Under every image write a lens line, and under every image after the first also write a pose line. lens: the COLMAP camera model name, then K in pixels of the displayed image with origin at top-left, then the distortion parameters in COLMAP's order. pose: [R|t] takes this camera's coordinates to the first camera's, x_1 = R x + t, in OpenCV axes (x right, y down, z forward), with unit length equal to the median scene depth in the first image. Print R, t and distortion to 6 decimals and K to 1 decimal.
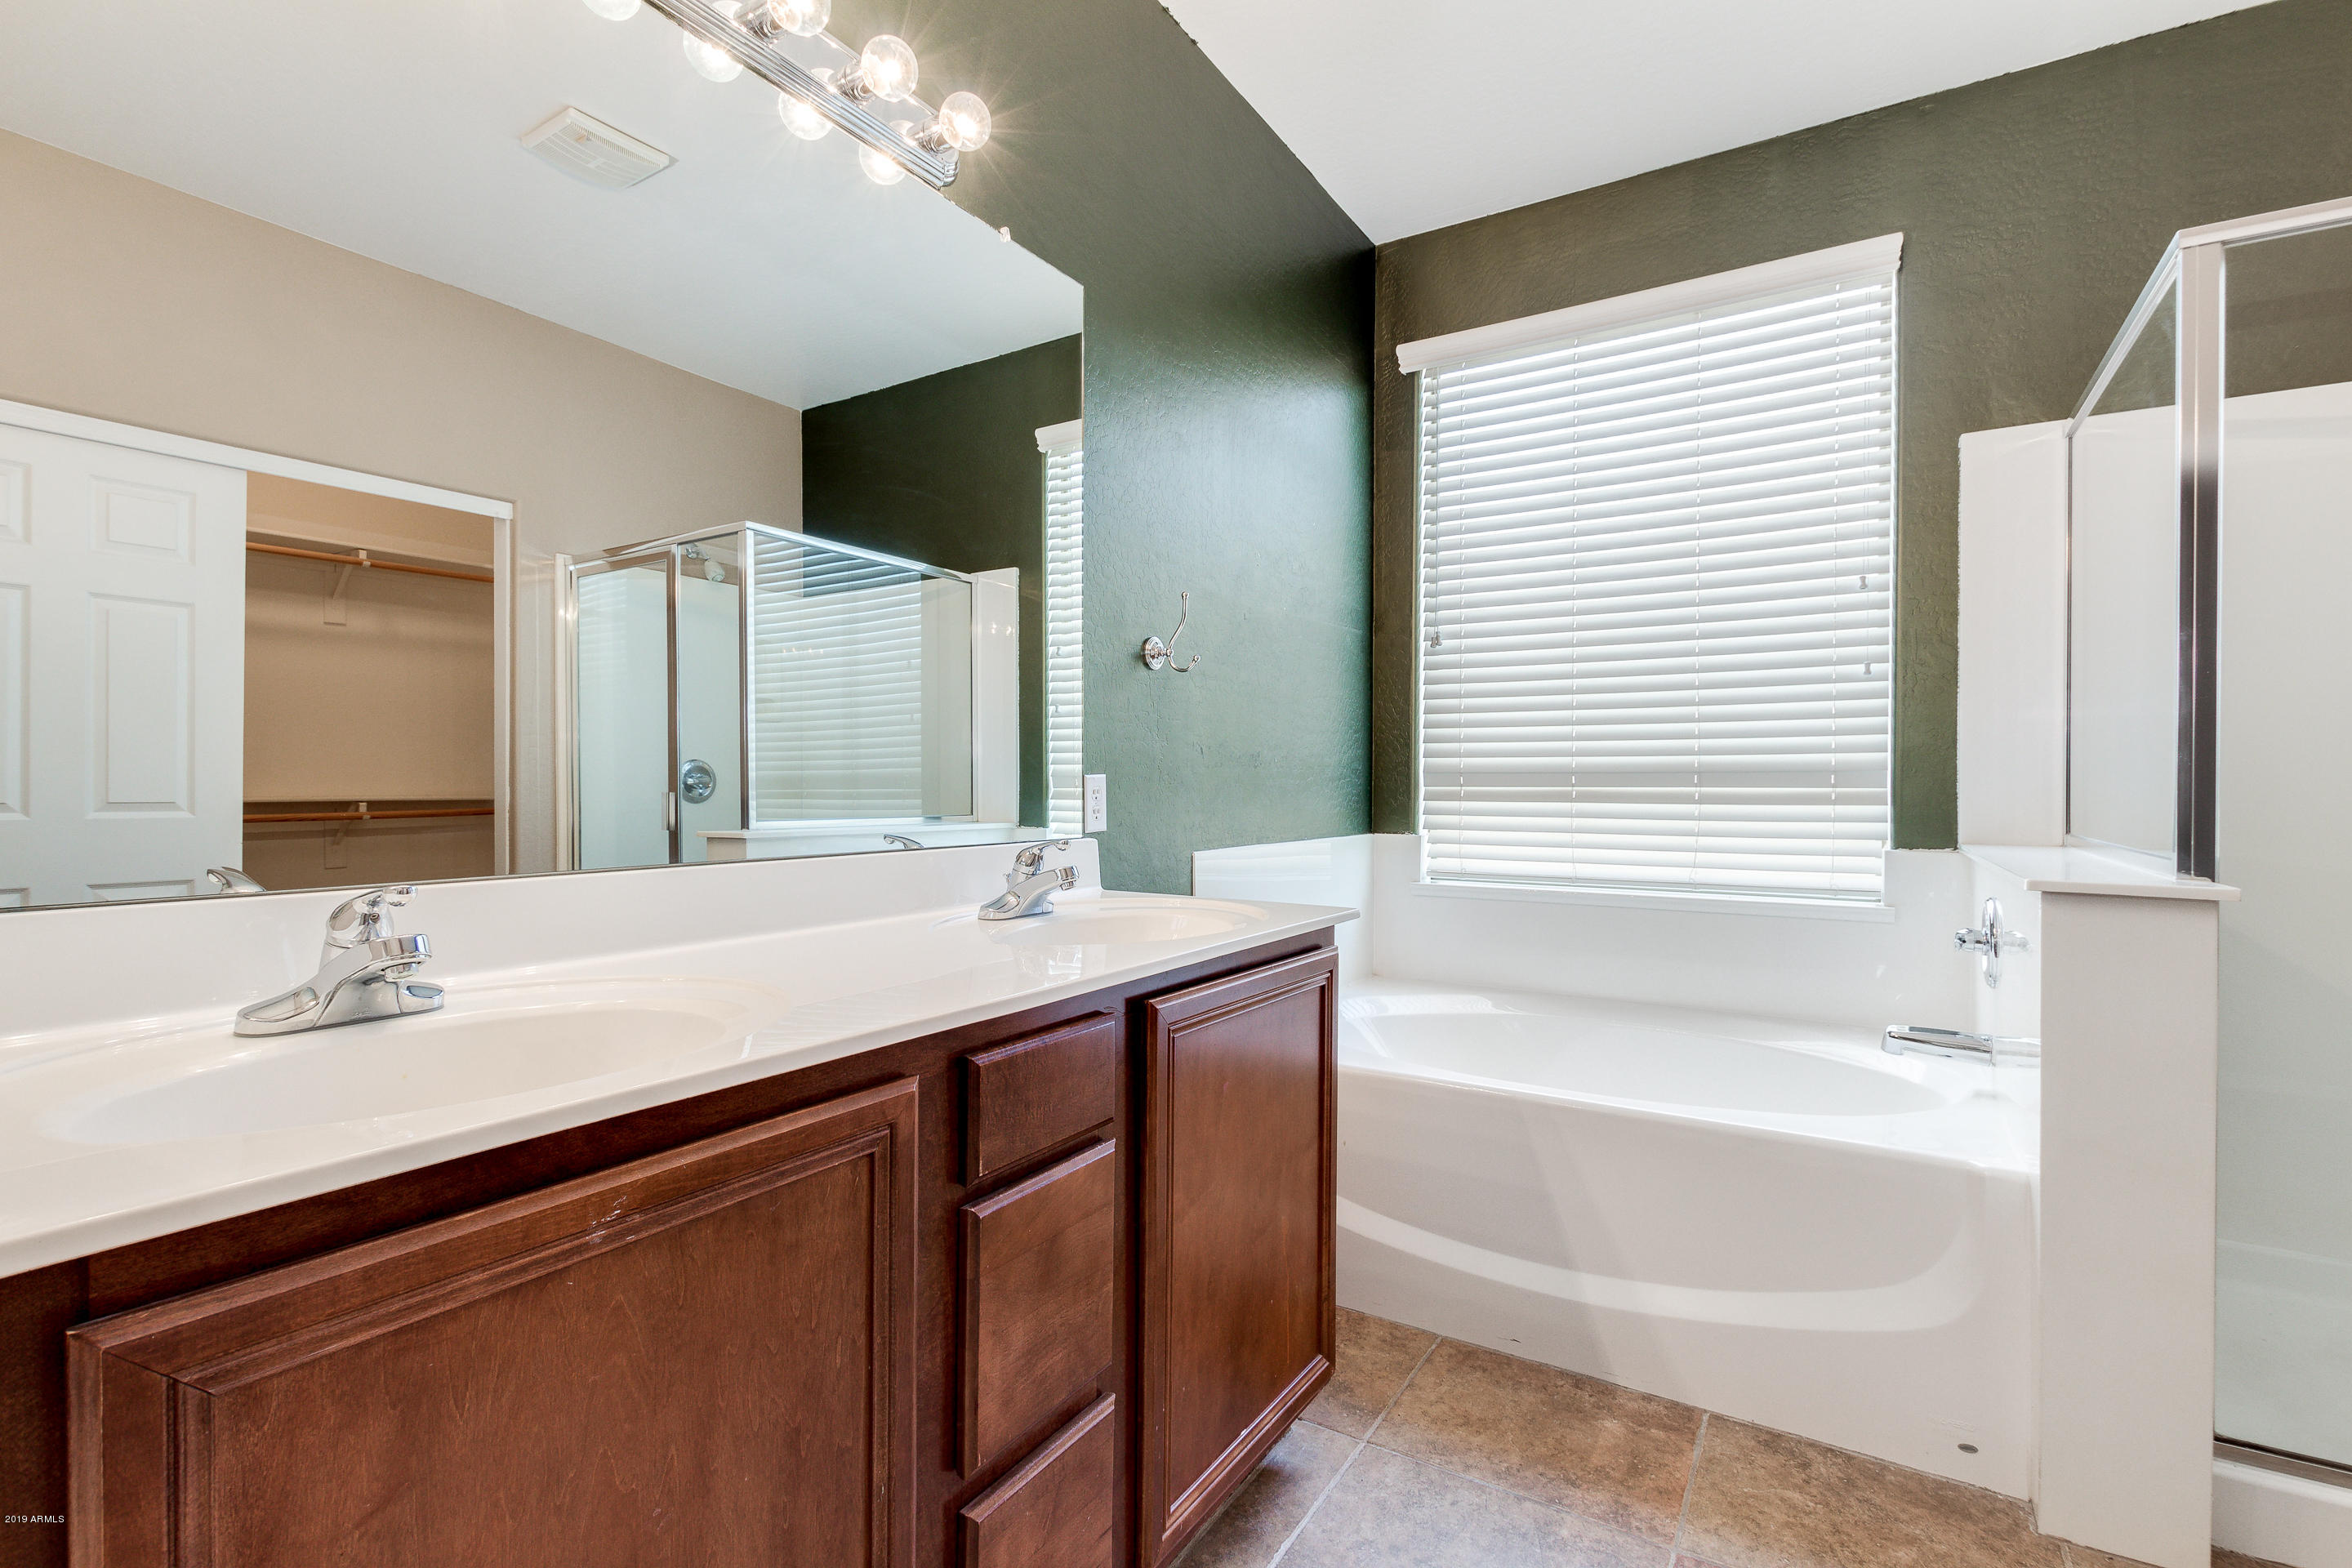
lens RADIAL K [[1069.8, 0, 1171.5], [0, 1069.8, 786.3], [0, 0, 1]] dist [0.004896, -0.003470]
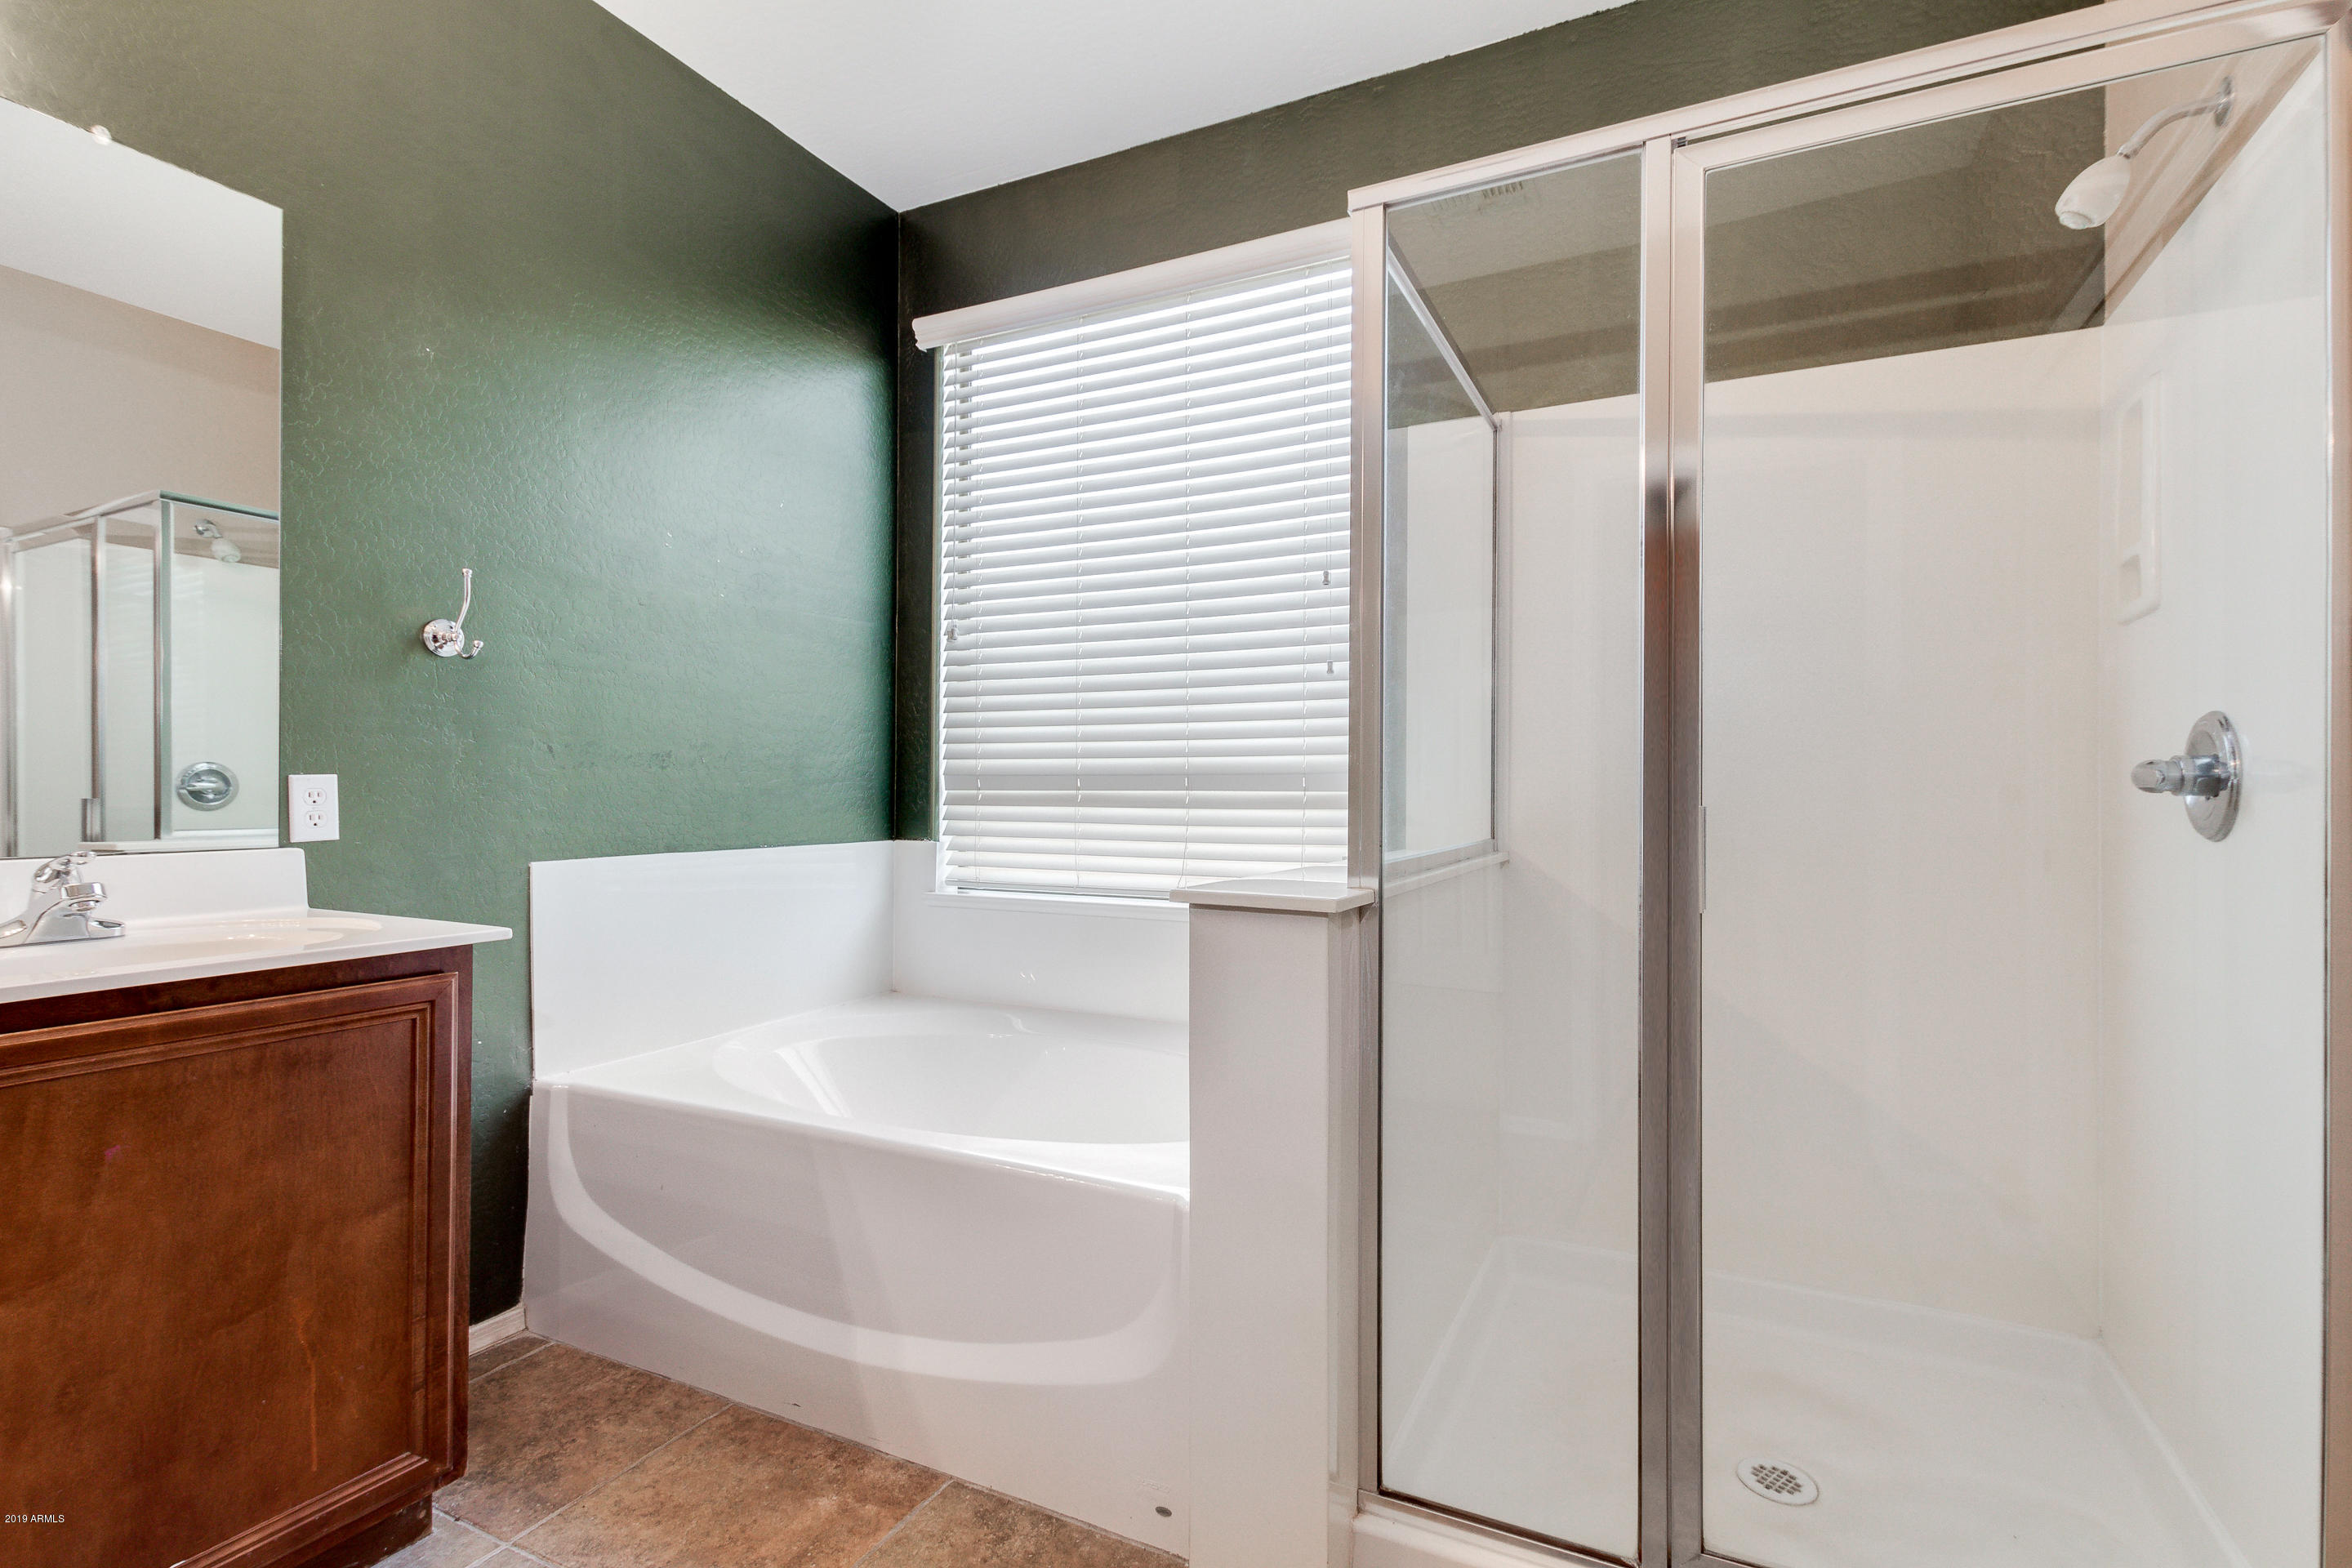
lens RADIAL K [[1069.8, 0, 1183.5], [0, 1069.8, 788.4], [0, 0, 1]] dist [0.004896, -0.003470]
pose [[0.995254, -0.000202, 0.097312, 0.401789], [0.000528, 0.999994, -0.003330, 0.002205], [-0.097310, 0.003366, 0.995248, 0.051302]]
